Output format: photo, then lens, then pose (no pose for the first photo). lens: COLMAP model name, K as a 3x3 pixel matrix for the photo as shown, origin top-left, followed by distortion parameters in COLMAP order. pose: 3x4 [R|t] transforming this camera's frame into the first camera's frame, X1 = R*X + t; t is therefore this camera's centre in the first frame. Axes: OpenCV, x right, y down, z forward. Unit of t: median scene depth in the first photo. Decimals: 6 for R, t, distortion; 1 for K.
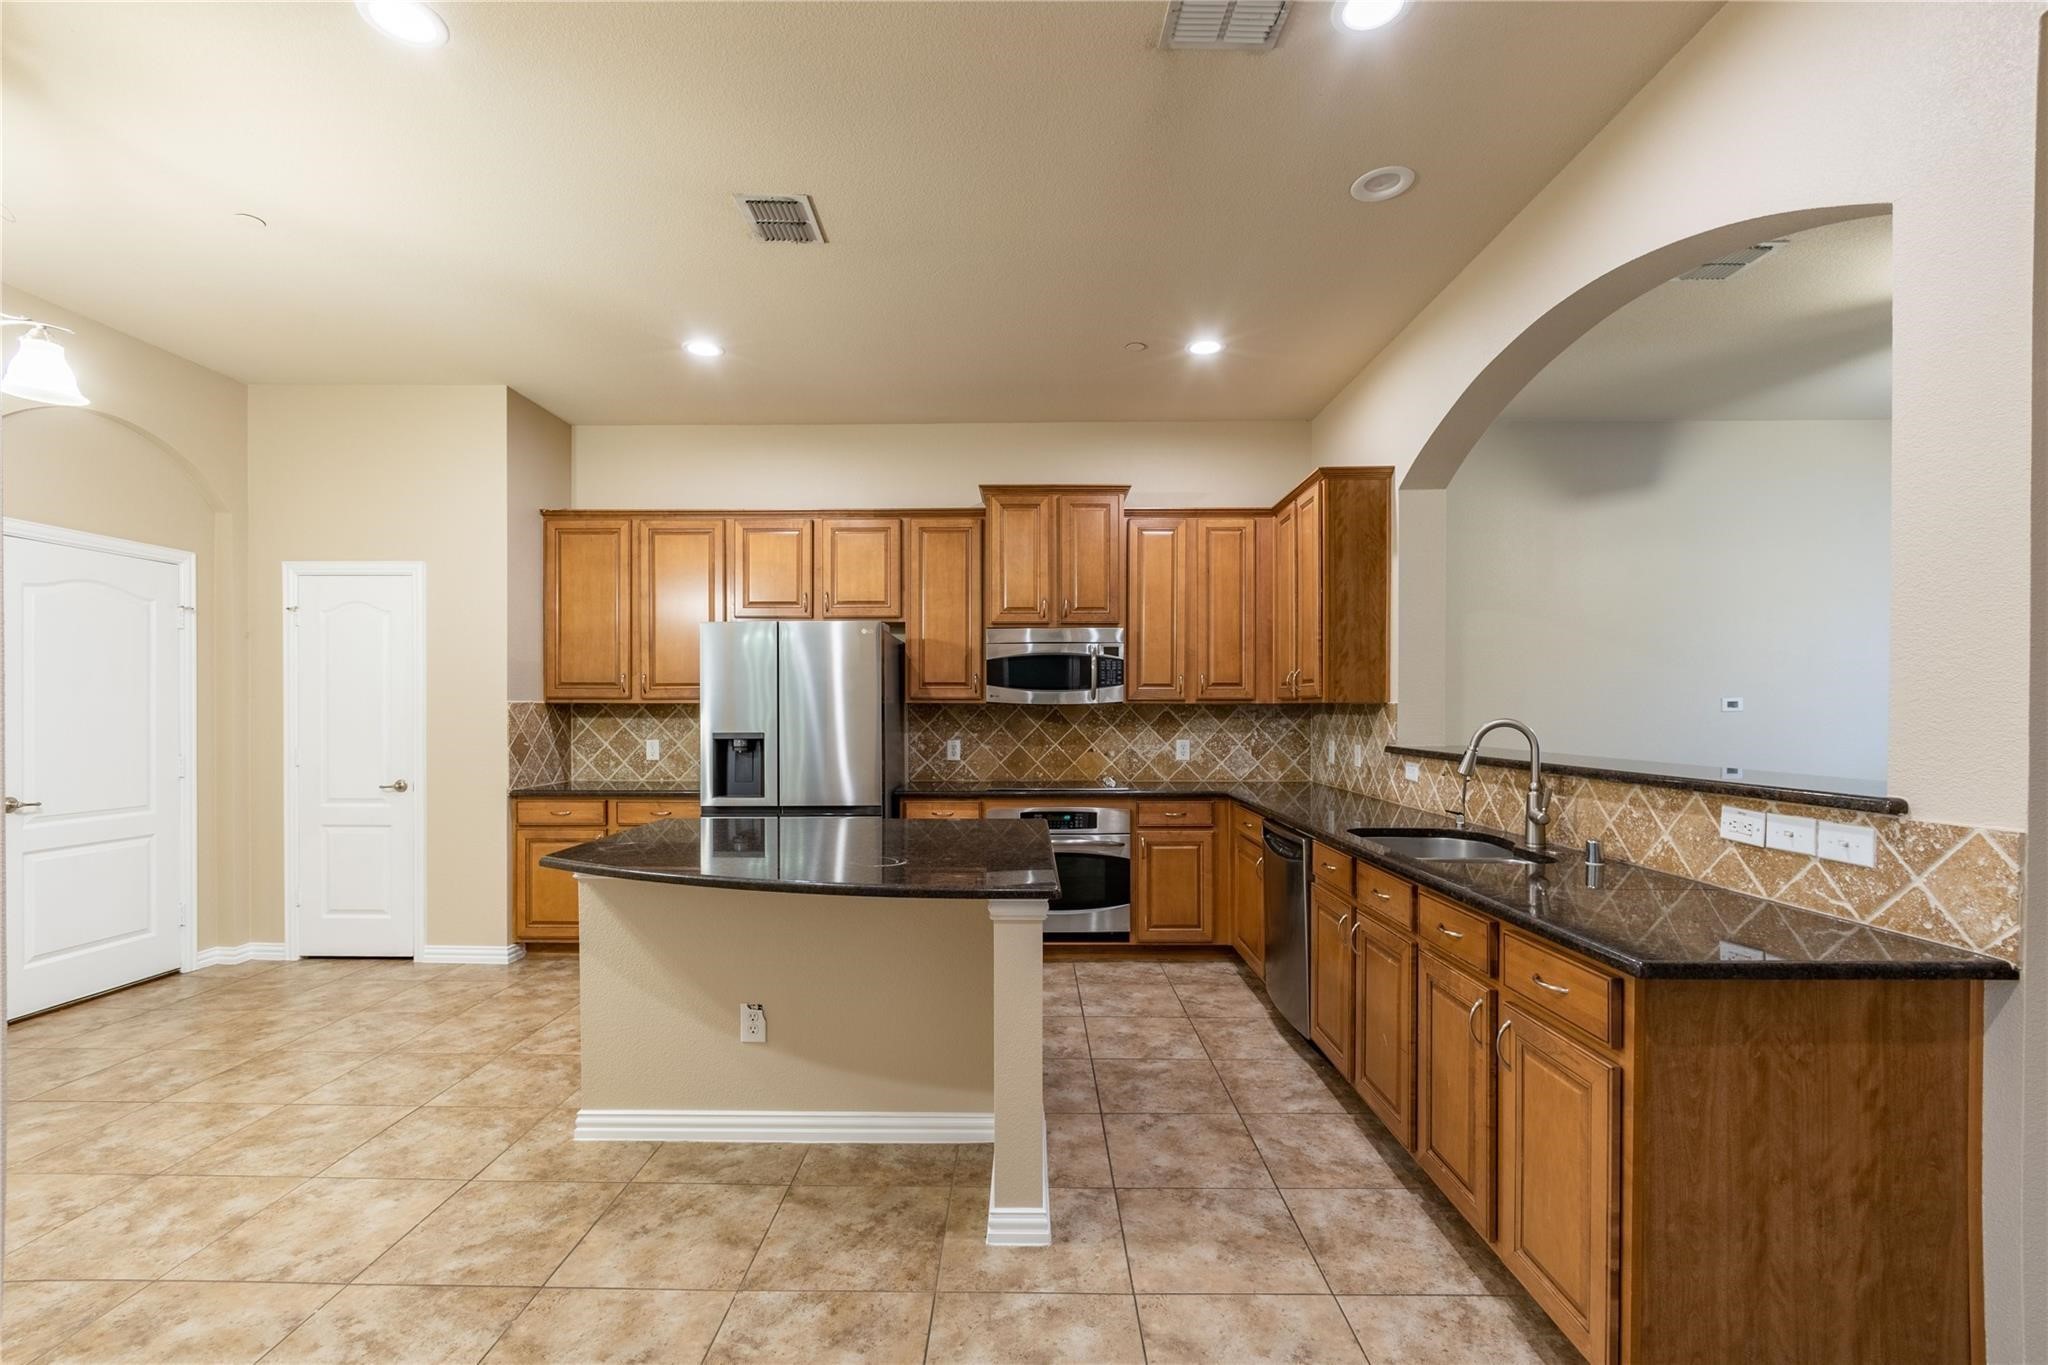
lens RADIAL K [[879.9, 0, 1022.3], [0, 879.9, 714.9], [0, 0, 1]] dist [-0.008890, 0.000707]
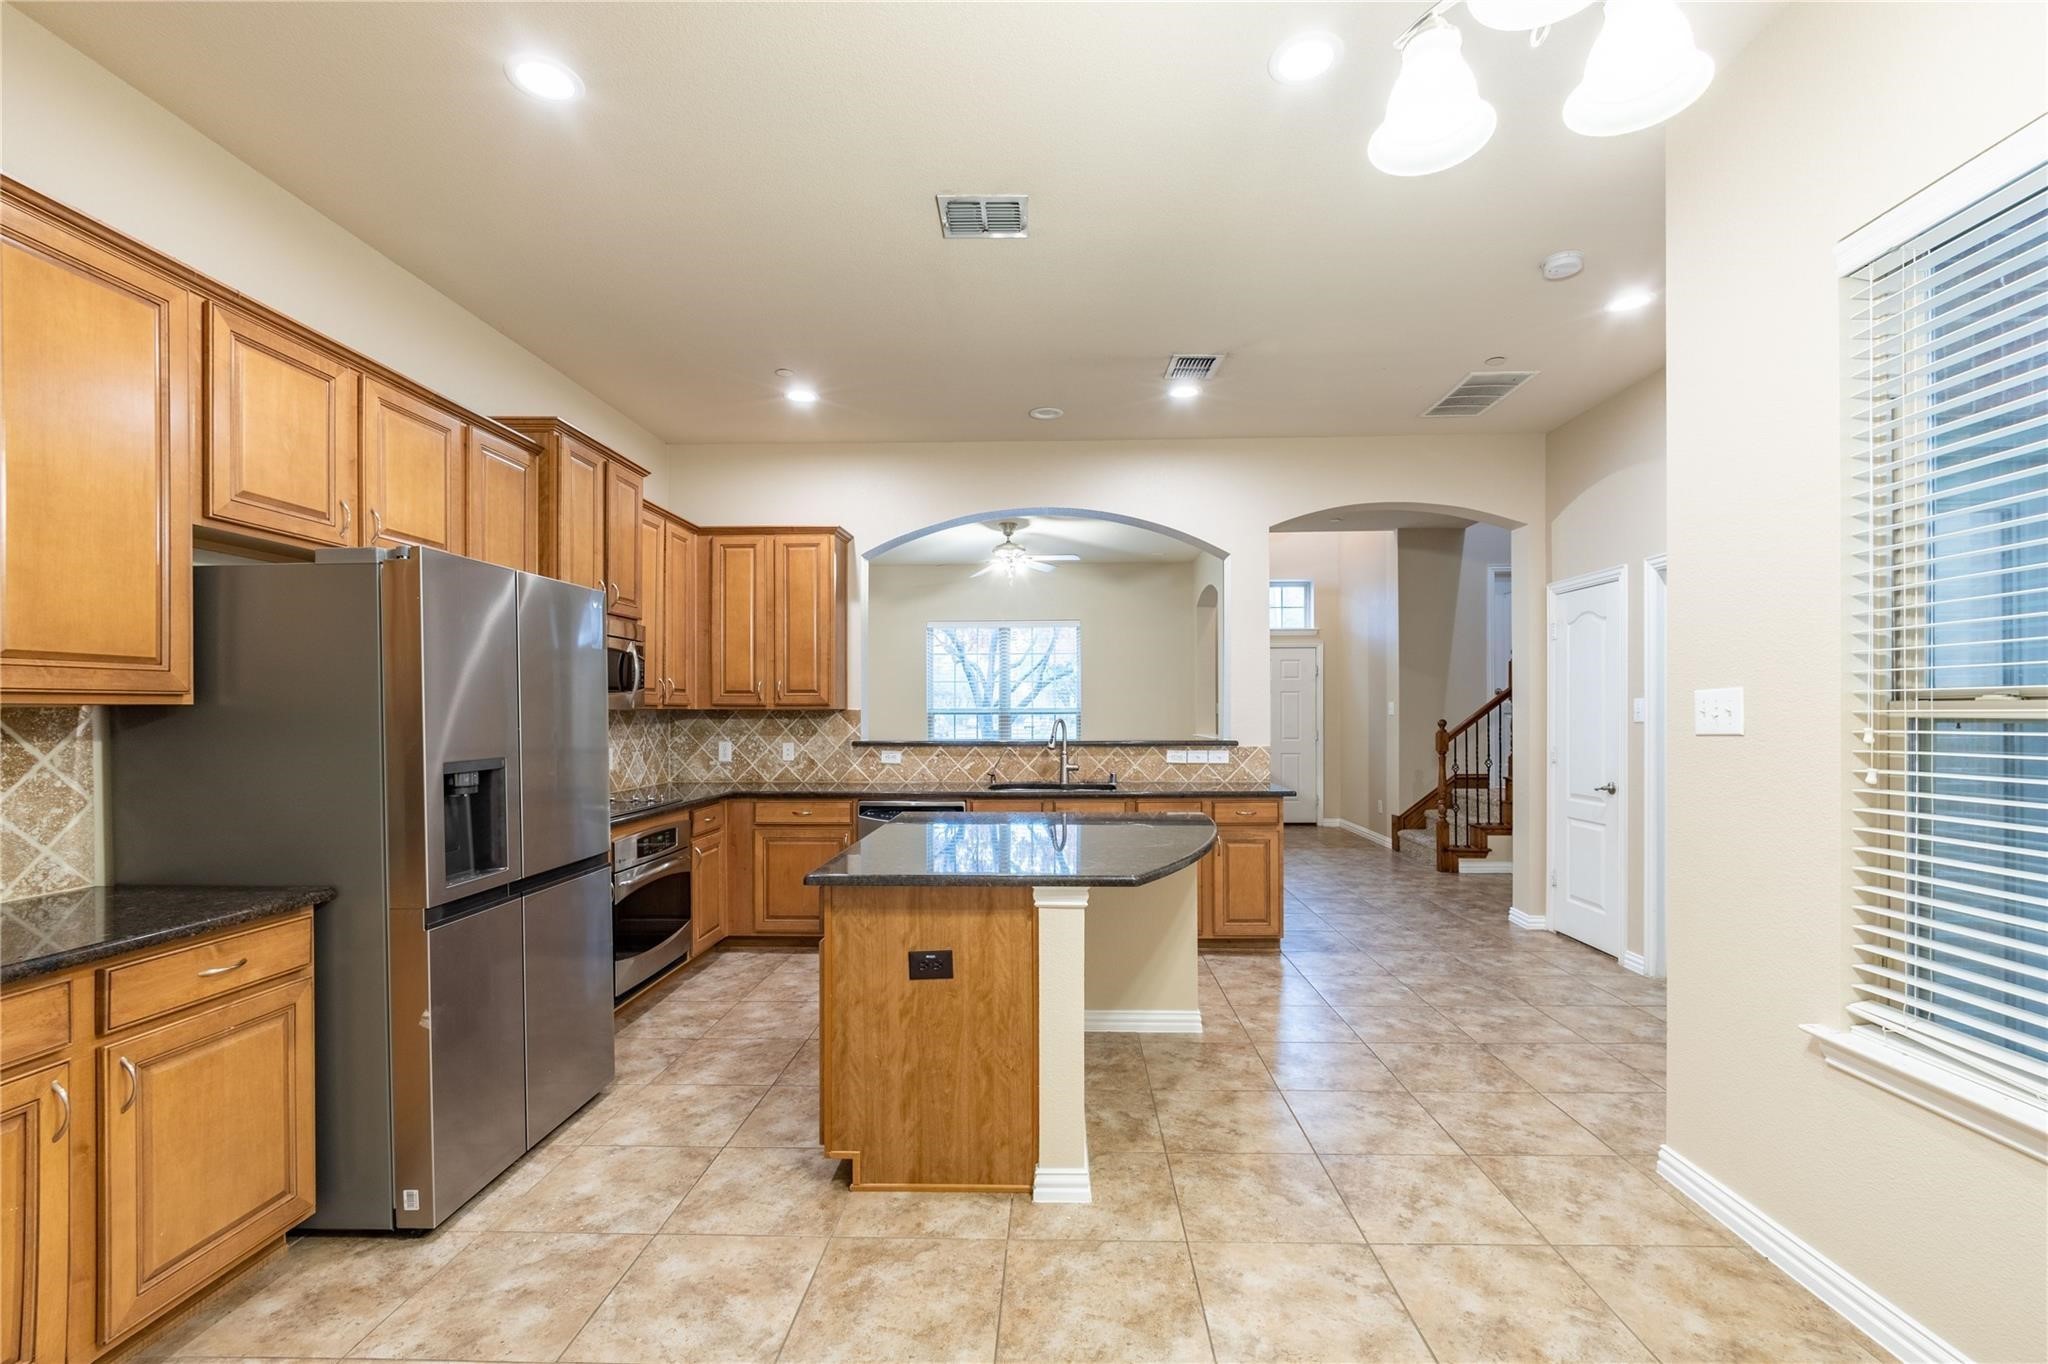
lens RADIAL K [[879.9, 0, 1029.4], [0, 879.9, 710.5], [0, 0, 1]] dist [-0.008890, 0.000707]
pose [[0.030115, 0.000586, 0.999546, -0.913710], [0.009435, 0.999955, -0.000871, -0.007557], [-0.999502, 0.009457, 0.030109, 0.672951]]
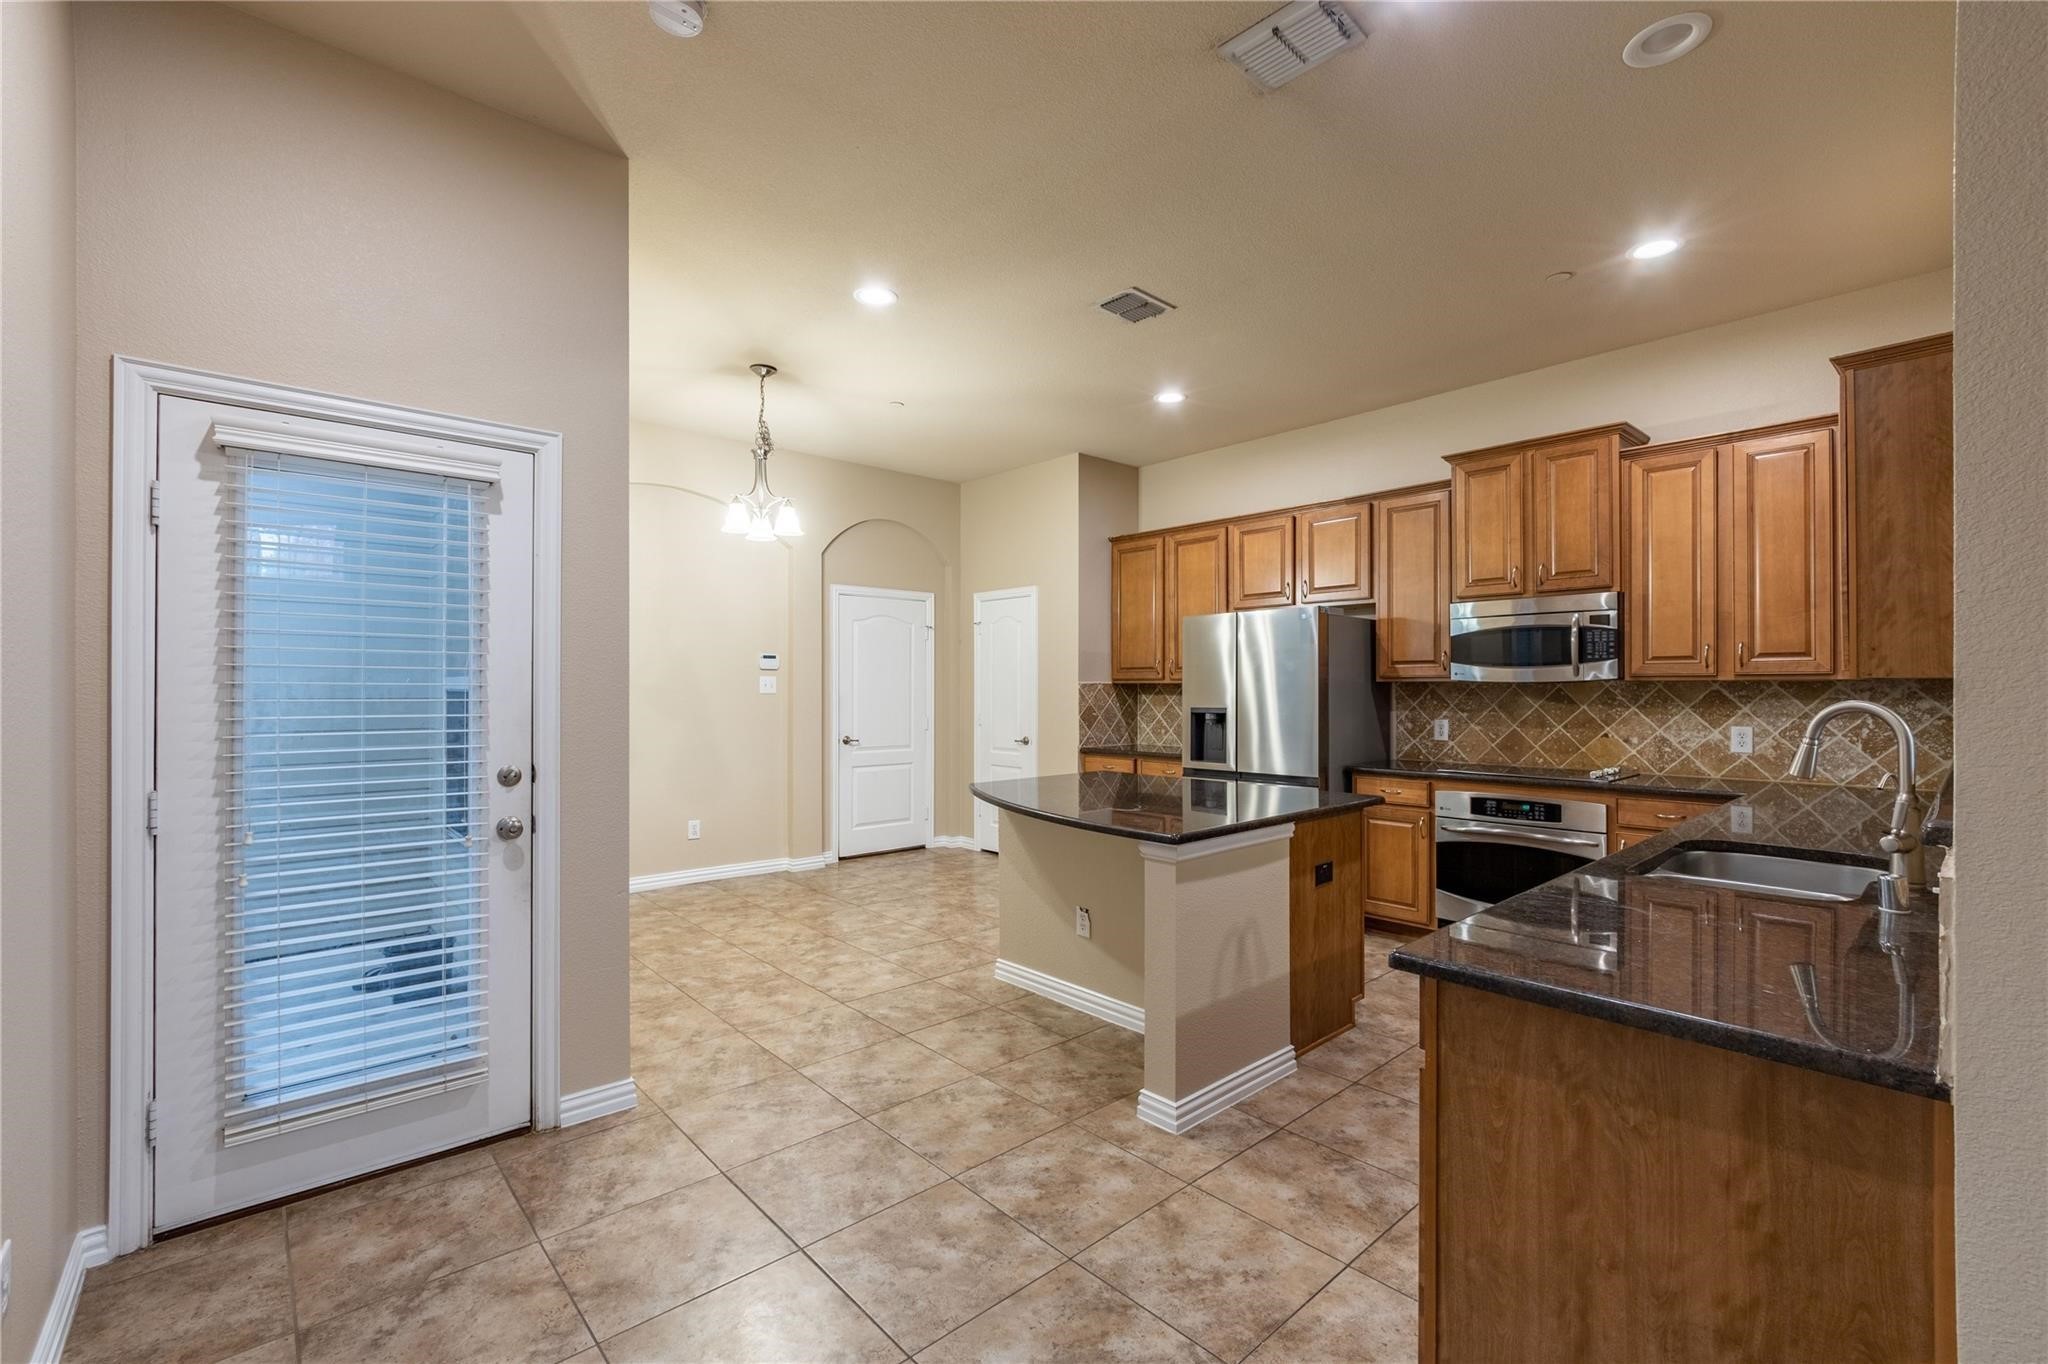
lens RADIAL K [[879.9, 0, 1035.8], [0, 879.9, 683.3], [0, 0, 1]] dist [-0.008890, 0.000707]
pose [[0.680869, -0.004900, -0.732388, 0.414314], [-0.003439, 0.999945, -0.009888, -0.000372], [0.732397, 0.009251, 0.680815, 0.018586]]
